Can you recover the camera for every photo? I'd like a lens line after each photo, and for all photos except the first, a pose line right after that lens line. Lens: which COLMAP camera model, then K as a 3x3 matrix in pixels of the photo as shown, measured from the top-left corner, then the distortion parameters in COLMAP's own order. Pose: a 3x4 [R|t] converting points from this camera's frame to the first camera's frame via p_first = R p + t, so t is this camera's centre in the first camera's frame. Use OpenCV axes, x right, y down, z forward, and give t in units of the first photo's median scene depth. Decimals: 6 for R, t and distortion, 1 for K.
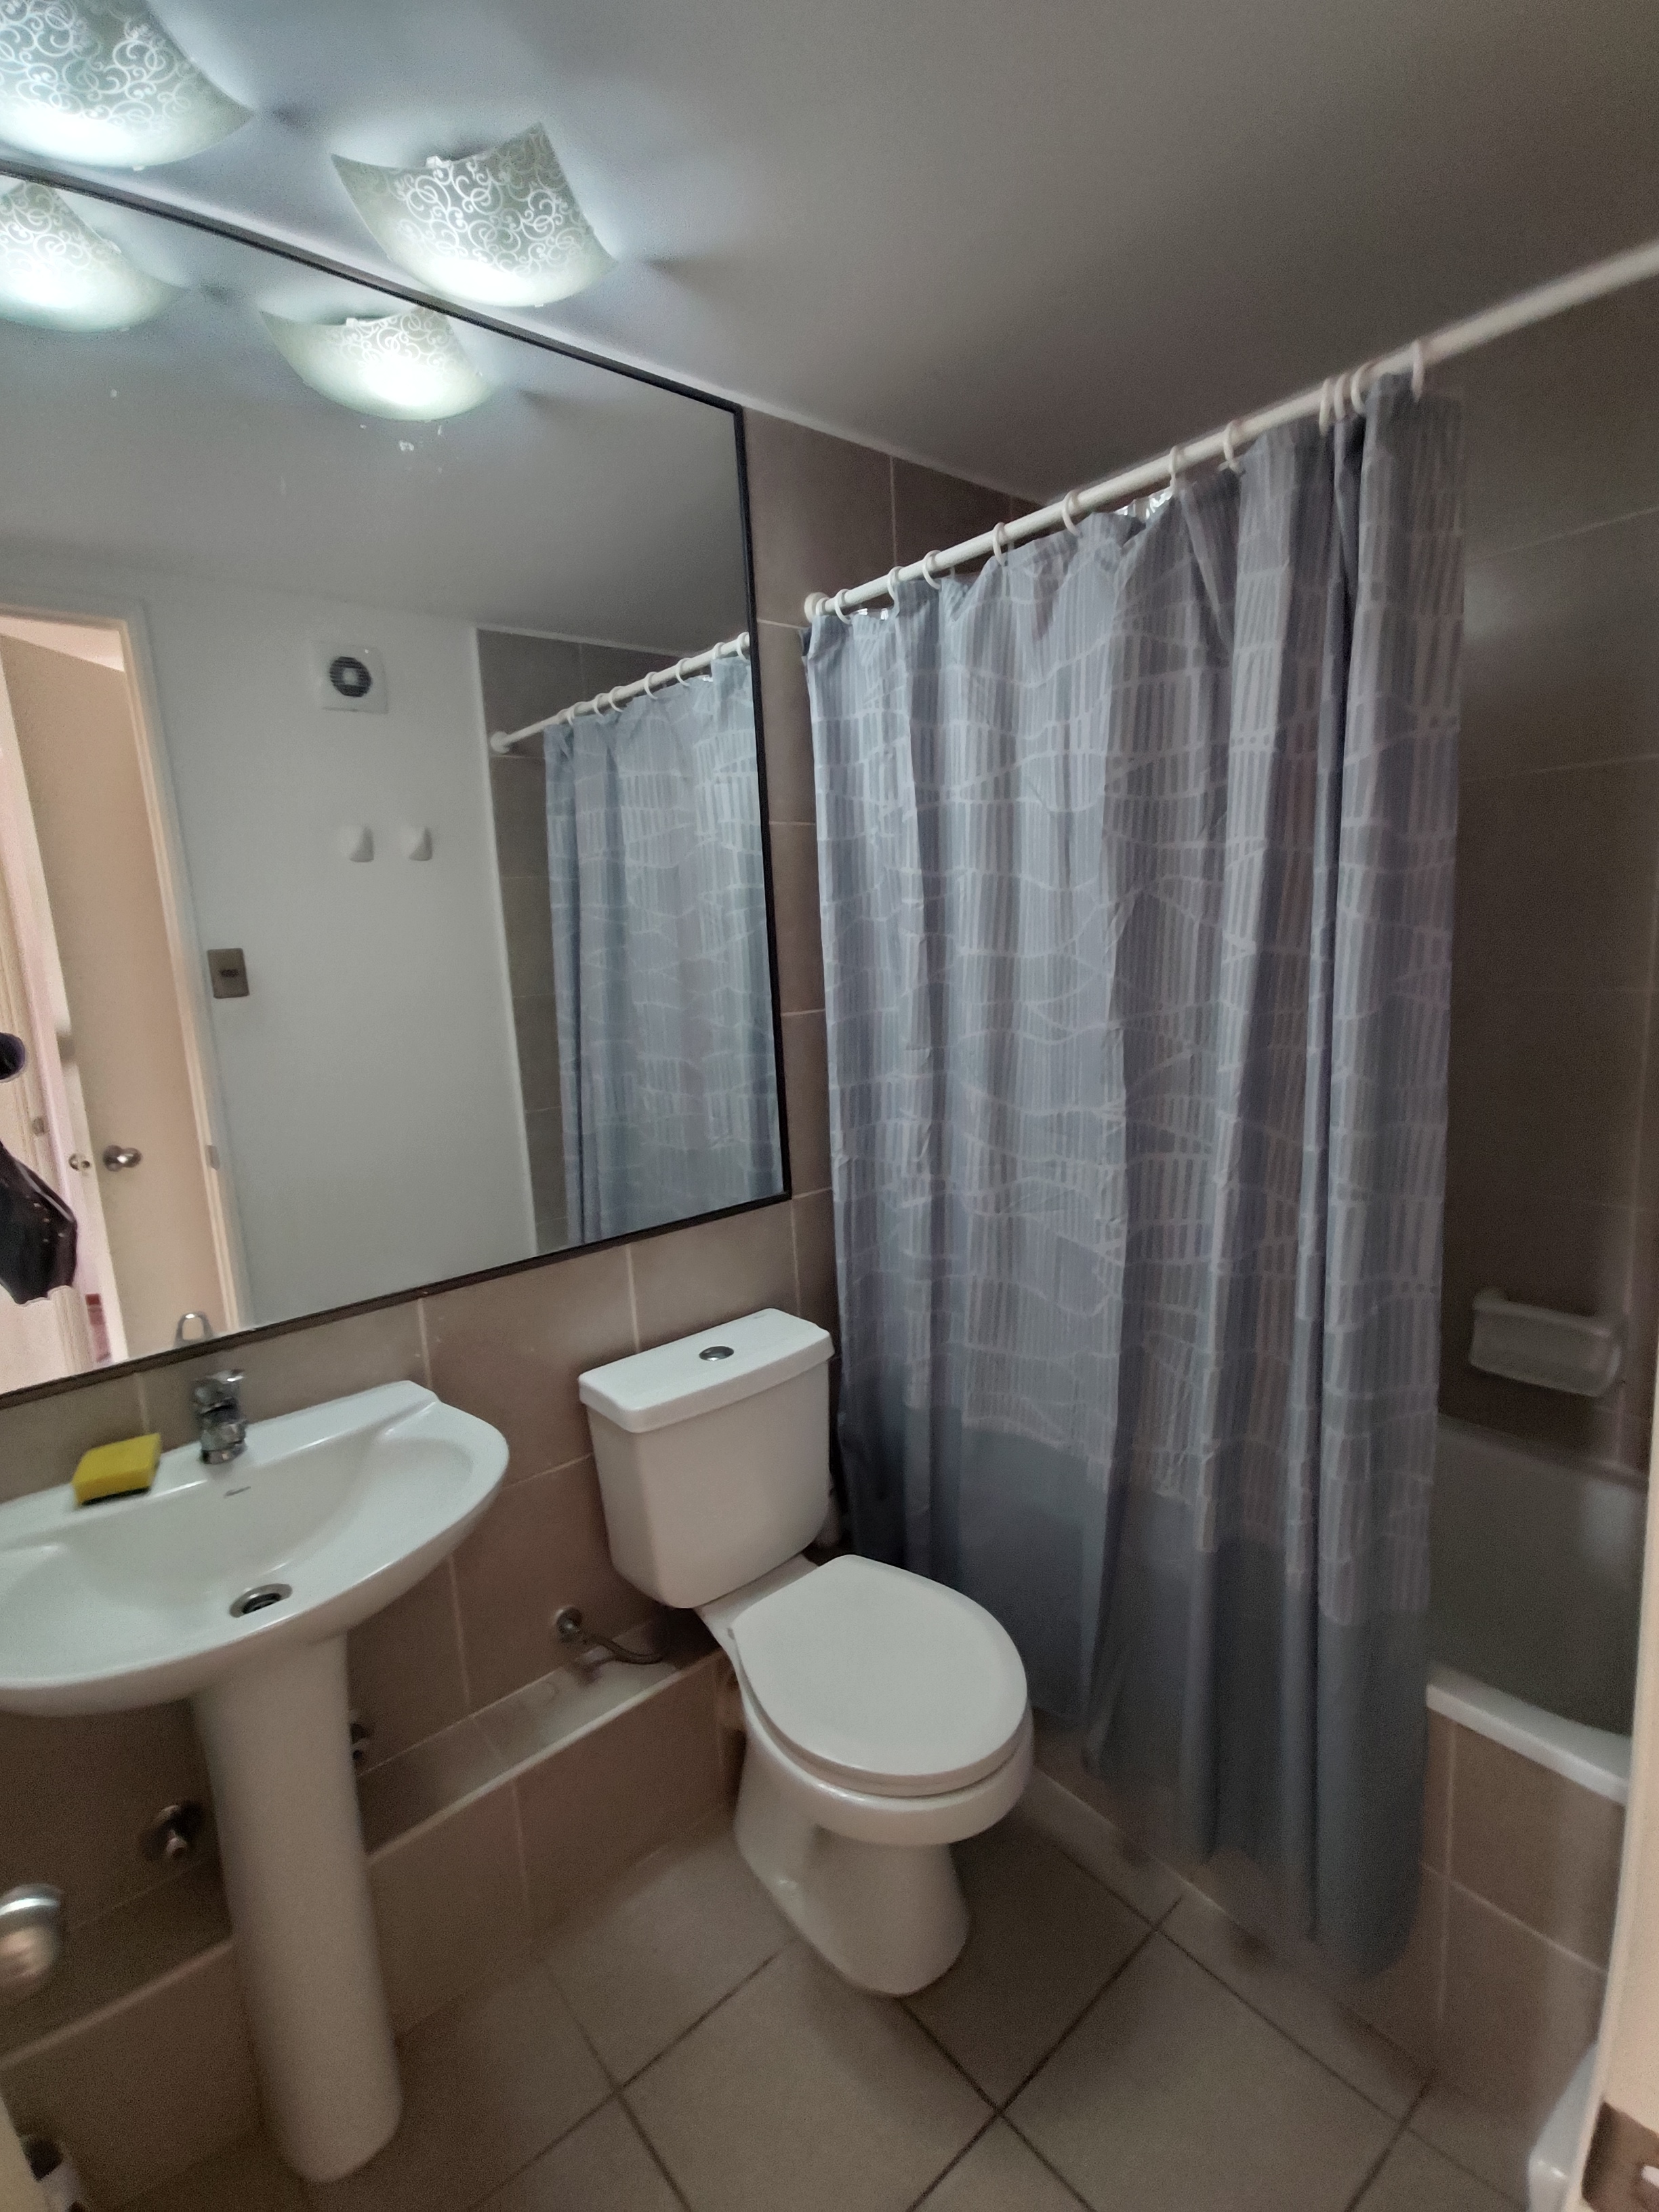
lens RADIAL K [[1019.4, 0, 826.2], [0, 1019.4, 1111.3], [0, 0, 1]] dist [-0.002079, 0.006577]
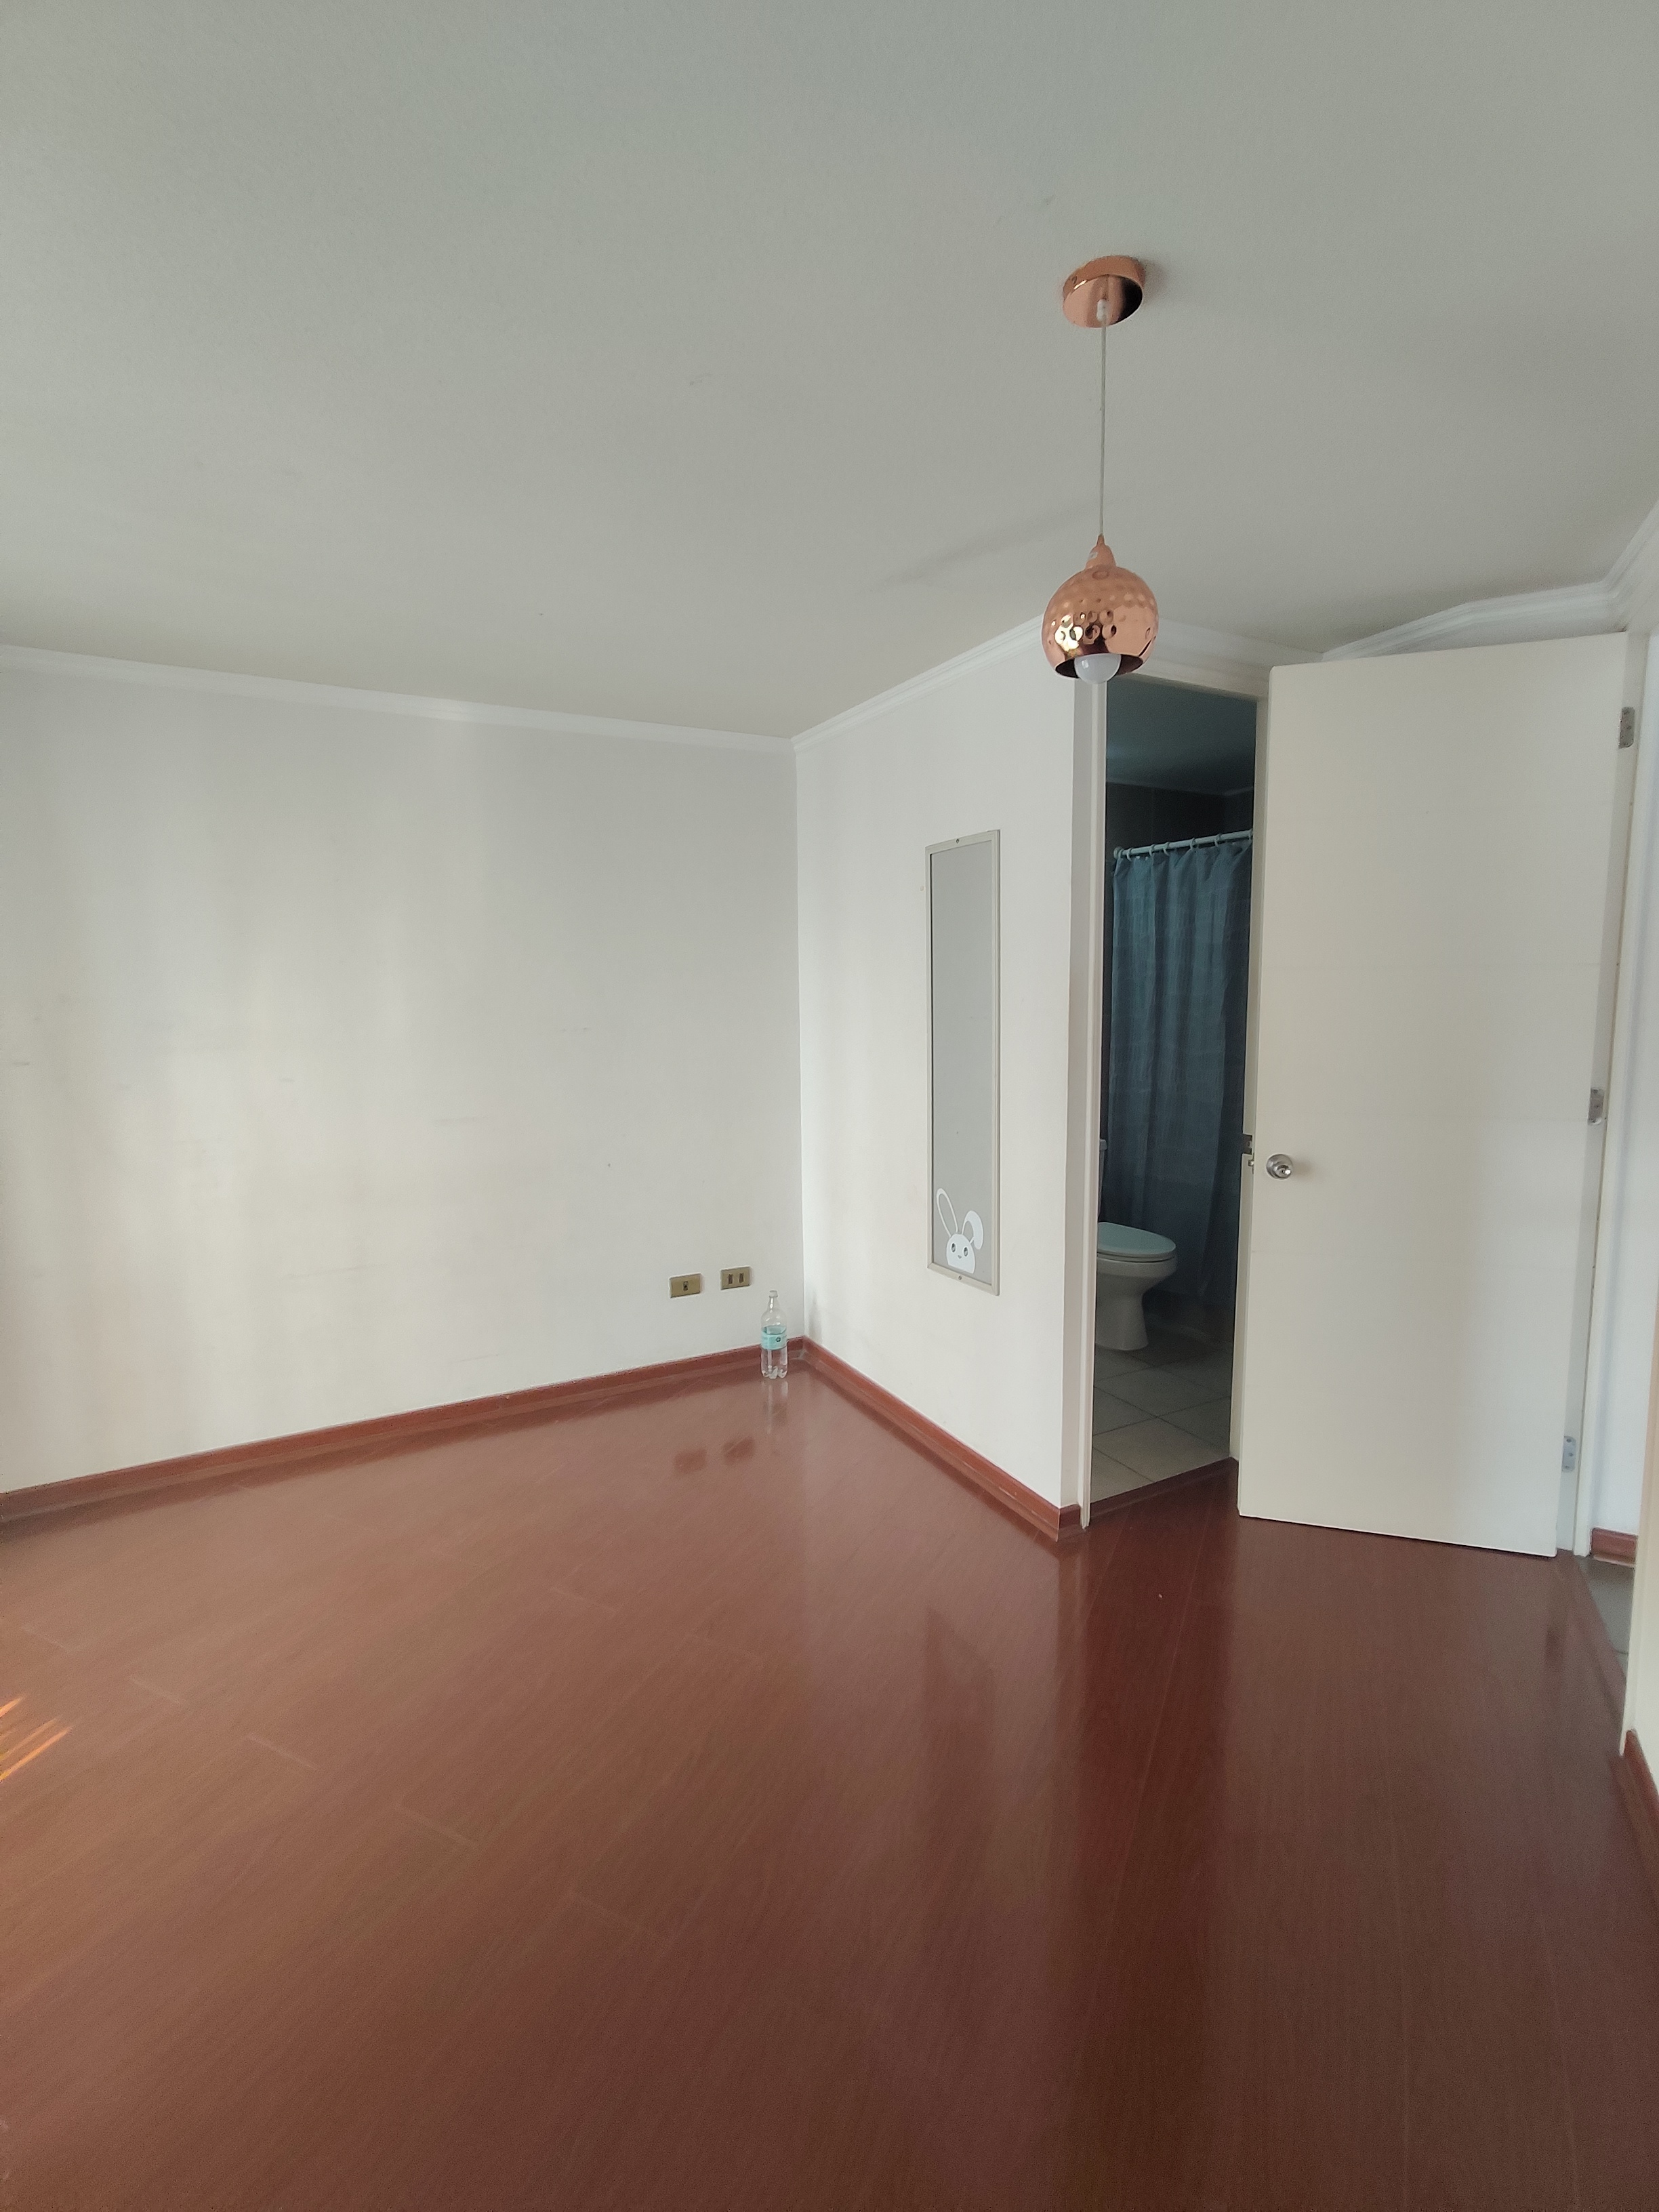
lens RADIAL K [[1019.4, 0, 834.2], [0, 1019.4, 1106.4], [0, 0, 1]] dist [-0.002079, 0.006577]
pose [[0.976105, 0.069294, -0.205953, -0.148619], [-0.081049, 0.995496, -0.049190, 0.333500], [0.201617, 0.064707, 0.977325, -1.714704]]
